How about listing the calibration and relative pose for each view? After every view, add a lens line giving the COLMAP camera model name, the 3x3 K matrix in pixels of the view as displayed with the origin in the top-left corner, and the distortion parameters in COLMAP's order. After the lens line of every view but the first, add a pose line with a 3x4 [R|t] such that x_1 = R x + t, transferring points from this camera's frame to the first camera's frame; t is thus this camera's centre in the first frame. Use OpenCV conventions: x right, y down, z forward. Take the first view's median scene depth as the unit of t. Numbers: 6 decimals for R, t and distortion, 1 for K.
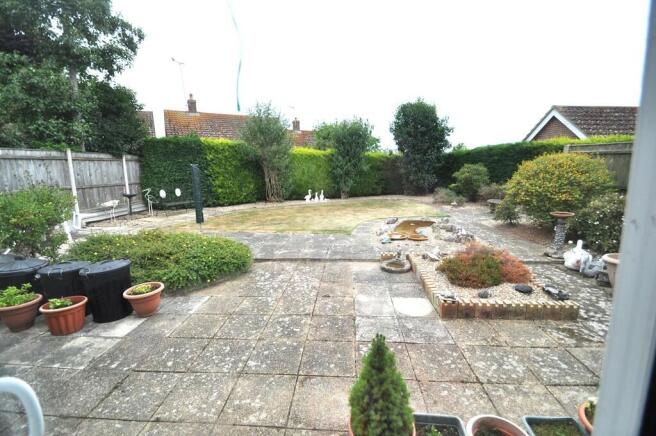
lens RADIAL K [[286.7, 0, 329.3], [0, 286.7, 214.1], [0, 0, 1]] dist [0.005409, -0.012265]
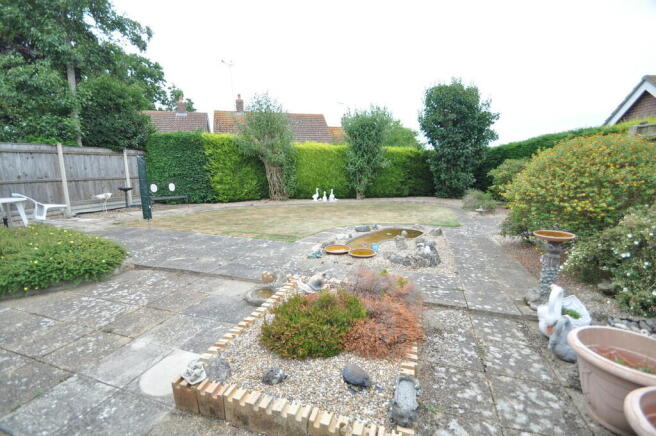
lens RADIAL K [[286.7, 0, 329.9], [0, 286.7, 217.7], [0, 0, 1]] dist [0.005409, -0.012265]
pose [[0.968897, 0.047979, -0.242768, 0.247882], [-0.044919, 0.998826, 0.018127, -0.011858], [0.243353, -0.006659, 0.969915, 0.160380]]
